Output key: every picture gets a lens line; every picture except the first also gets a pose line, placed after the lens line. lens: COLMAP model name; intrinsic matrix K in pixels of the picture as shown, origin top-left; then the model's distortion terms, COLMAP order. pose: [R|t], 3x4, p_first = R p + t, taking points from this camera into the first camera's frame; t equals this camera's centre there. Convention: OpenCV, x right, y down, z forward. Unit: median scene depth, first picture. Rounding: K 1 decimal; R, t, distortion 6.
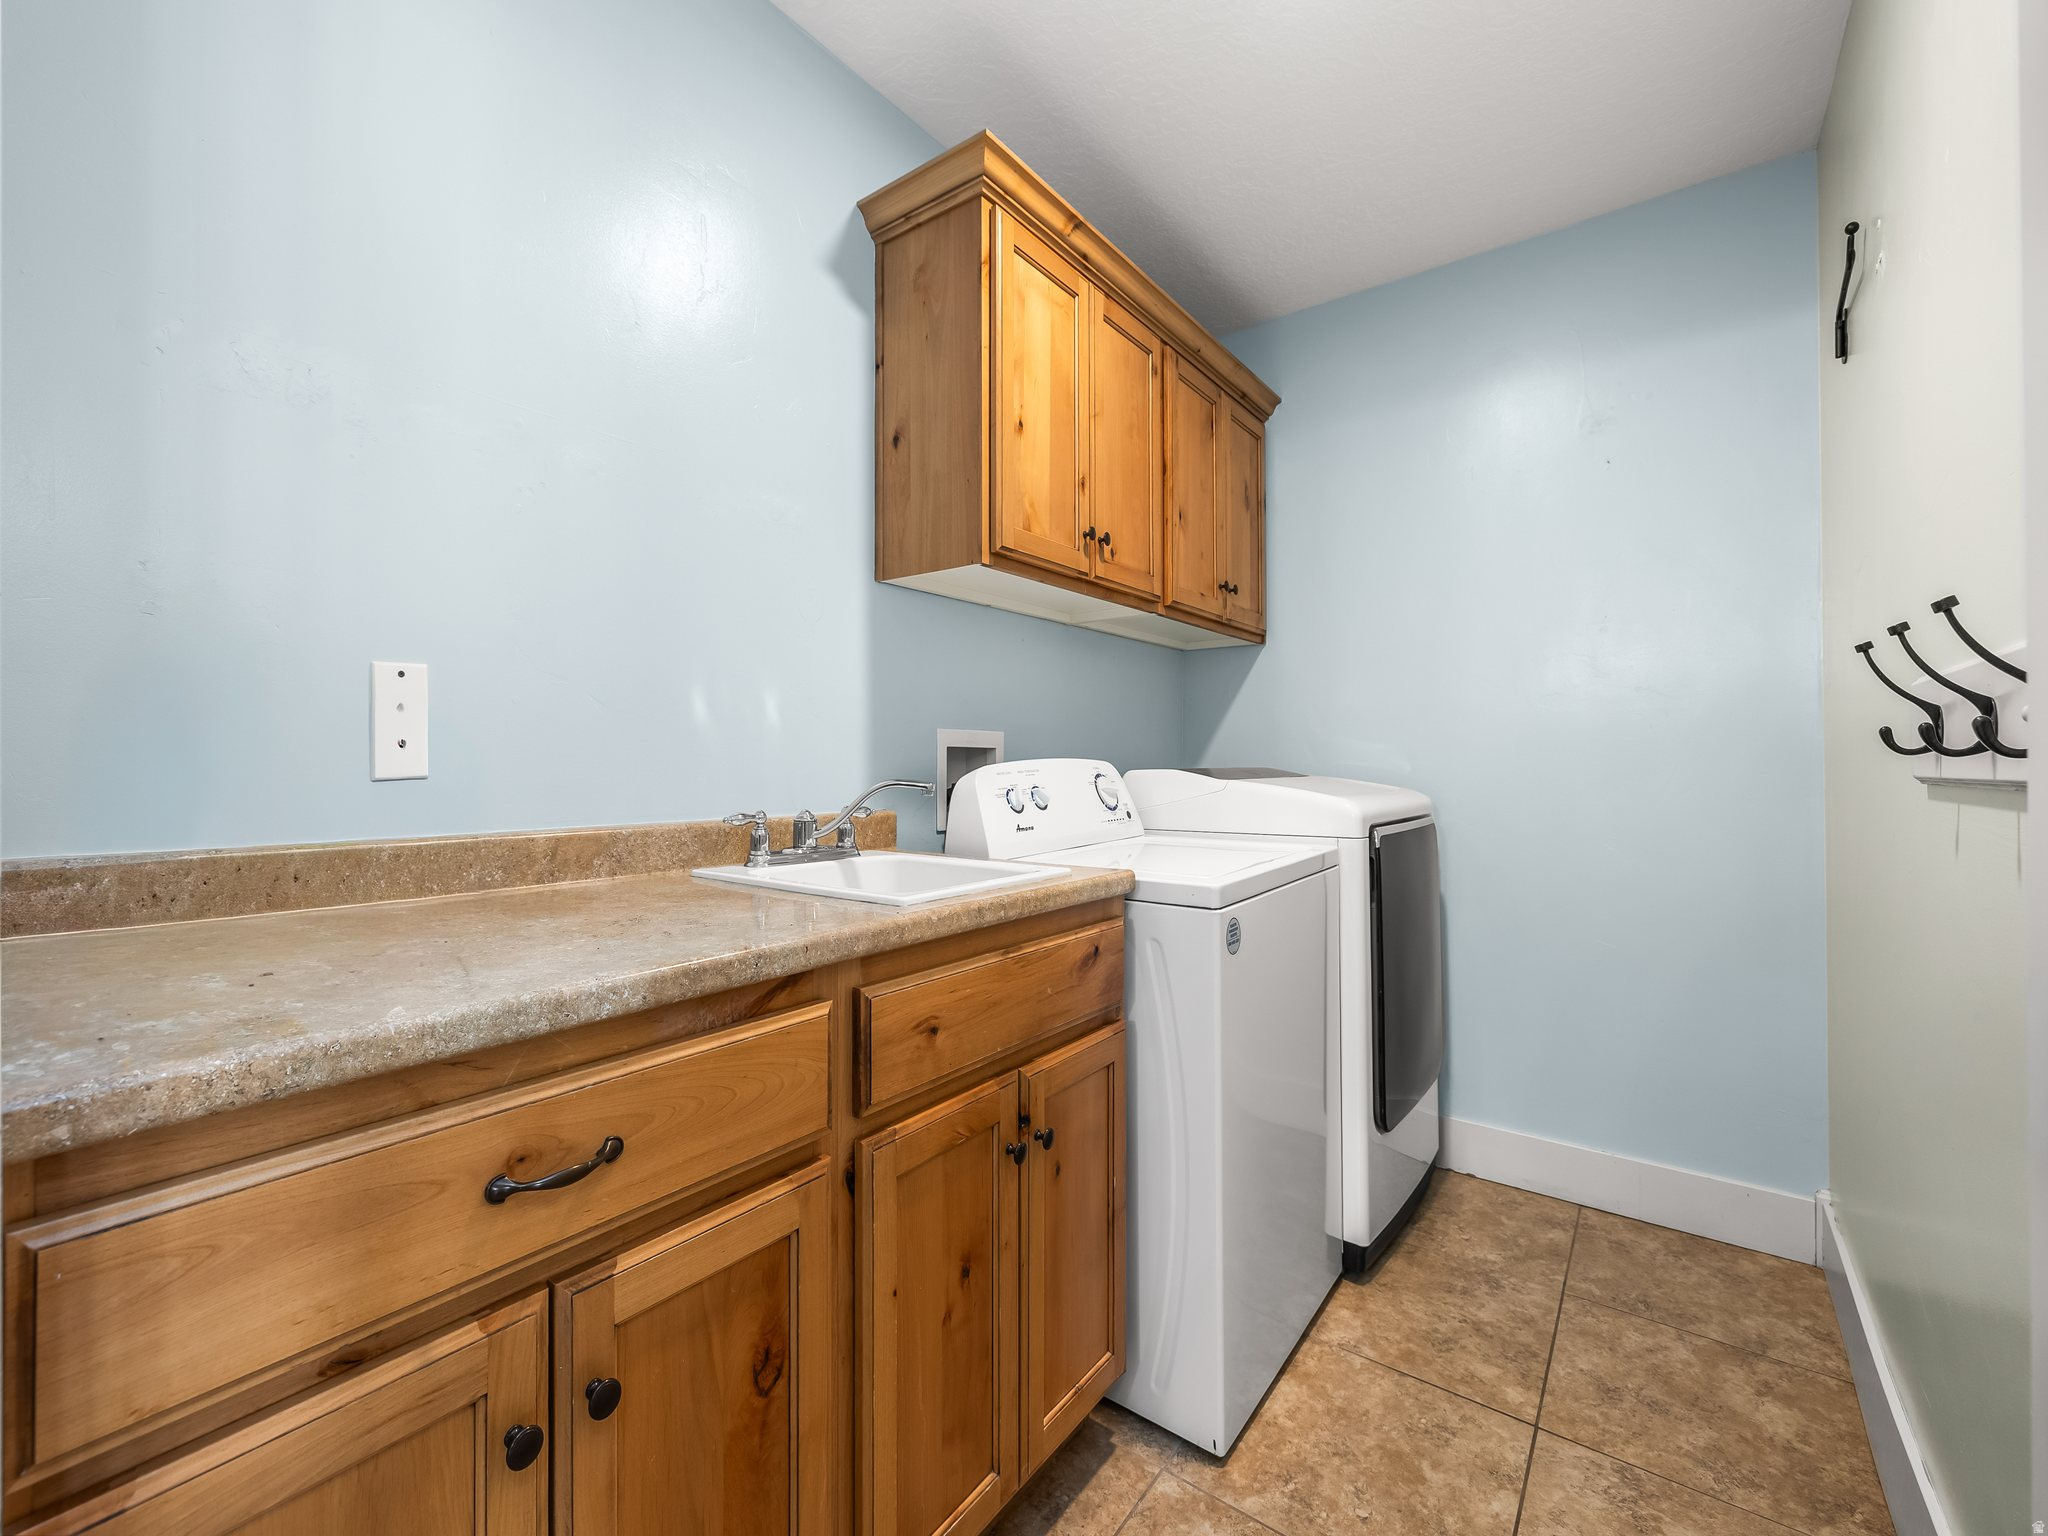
lens RADIAL K [[870.8, 0, 1016.3], [0, 870.8, 760.1], [0, 0, 1]] dist [0.002944, -0.000494]
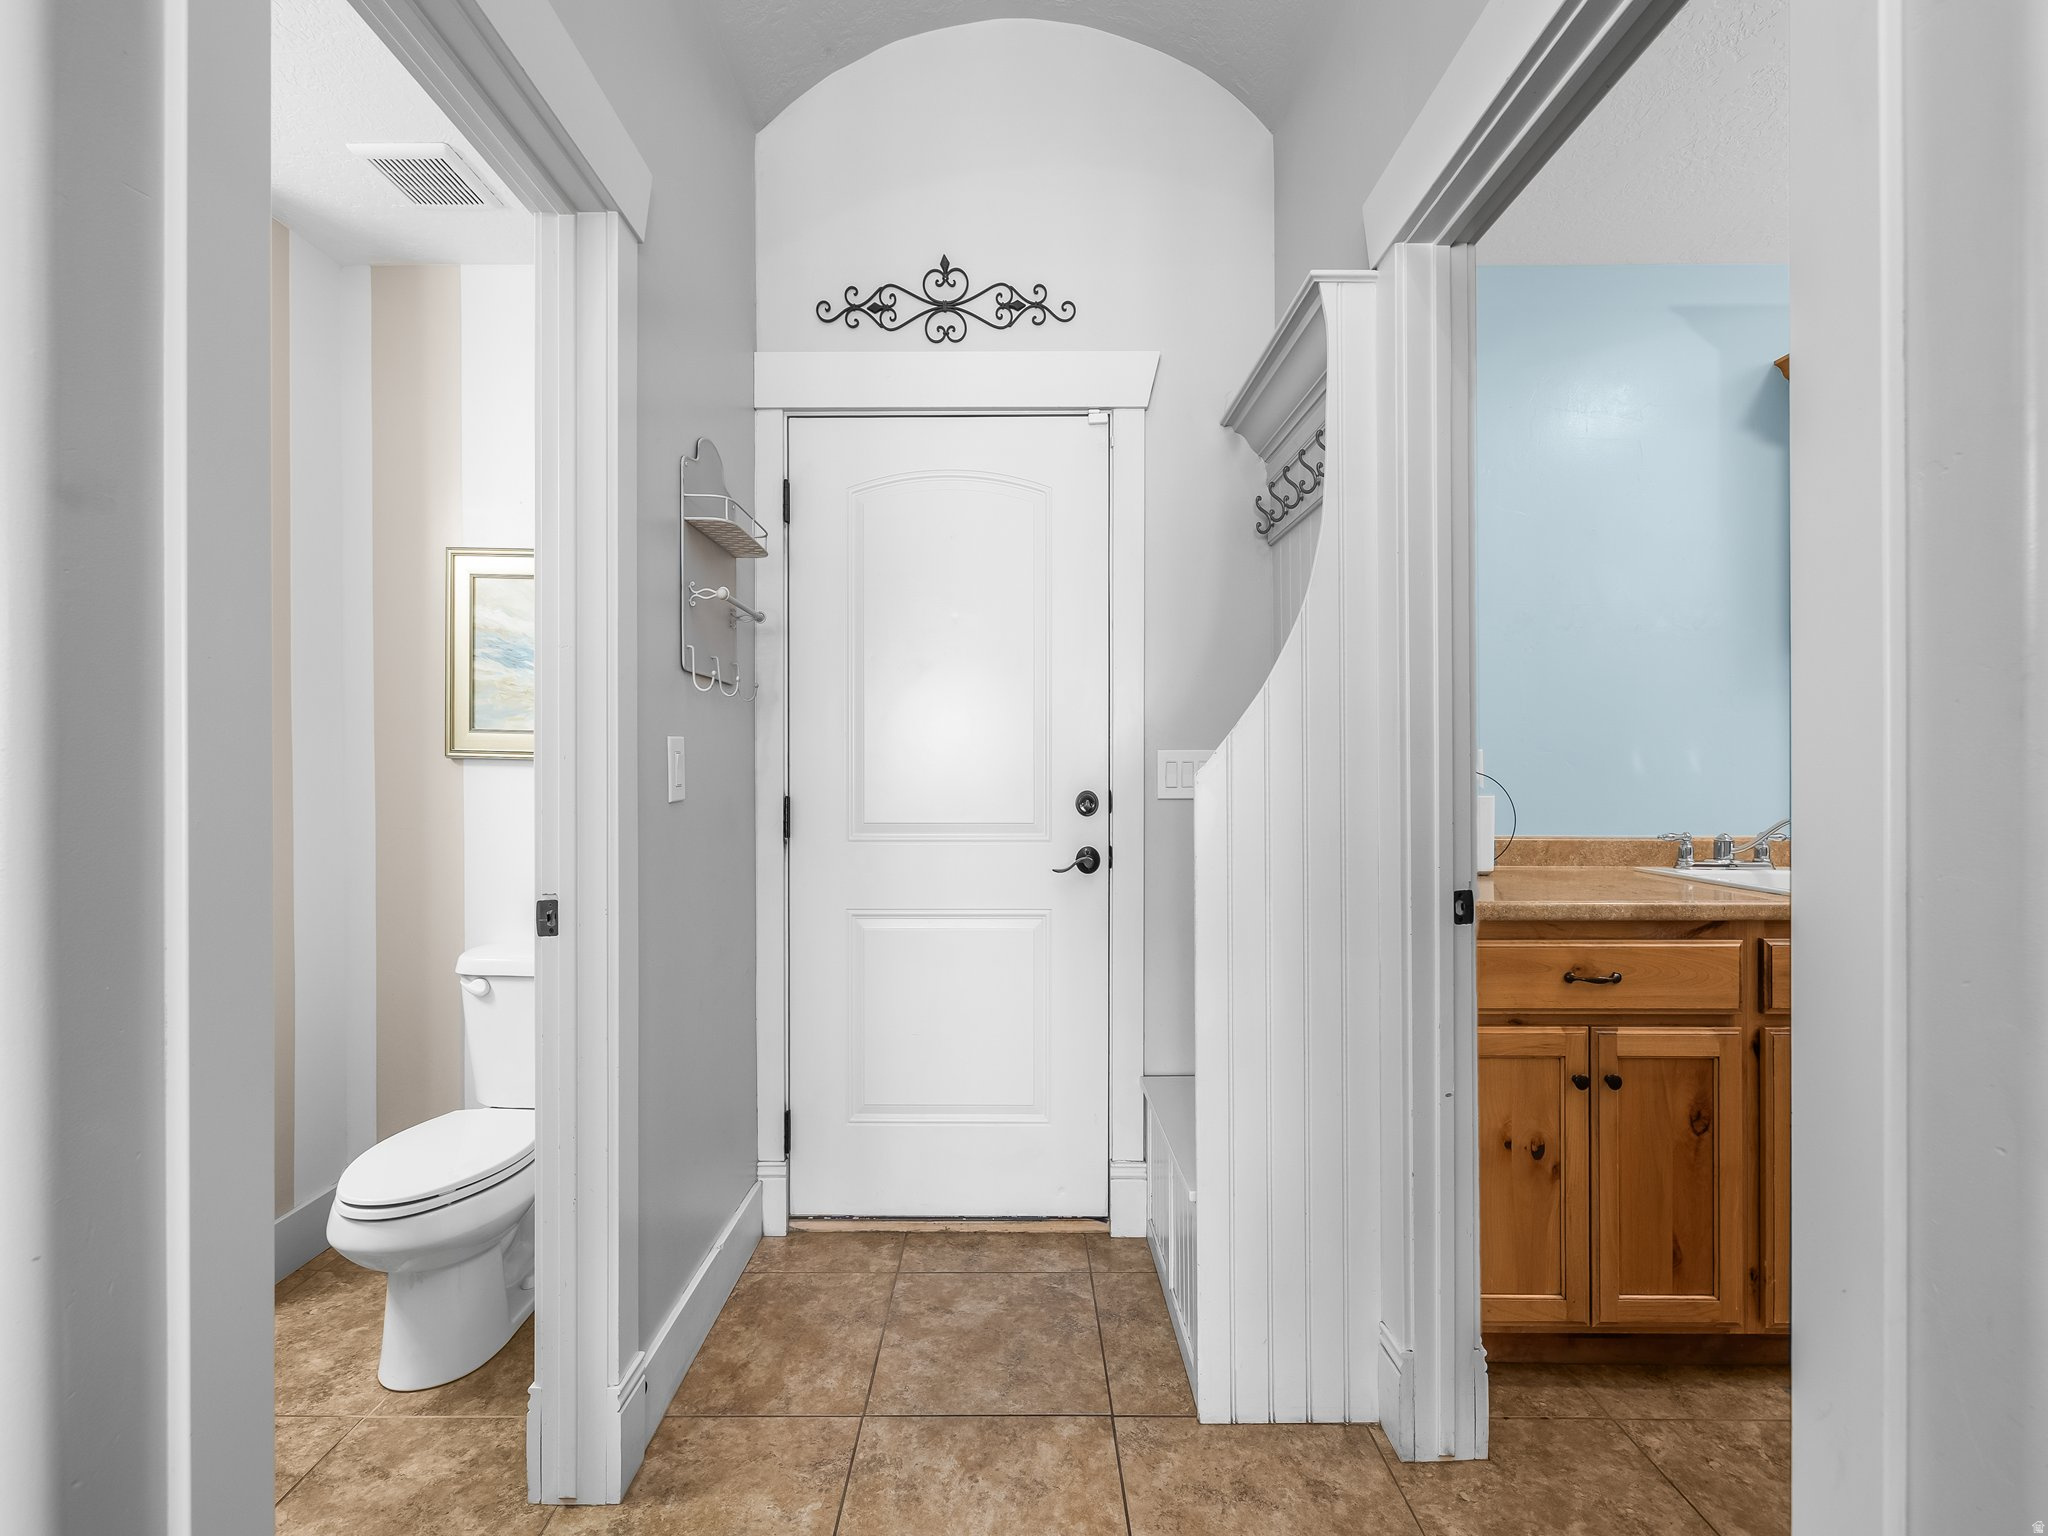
lens RADIAL K [[870.8, 0, 1005.0], [0, 870.8, 769.3], [0, 0, 1]] dist [0.002944, -0.000494]
pose [[0.599306, 0.000201, -0.800520, 0.338967], [-0.001040, 0.999999, -0.000527, -0.080529], [0.800519, 0.001148, 0.599306, -1.384708]]
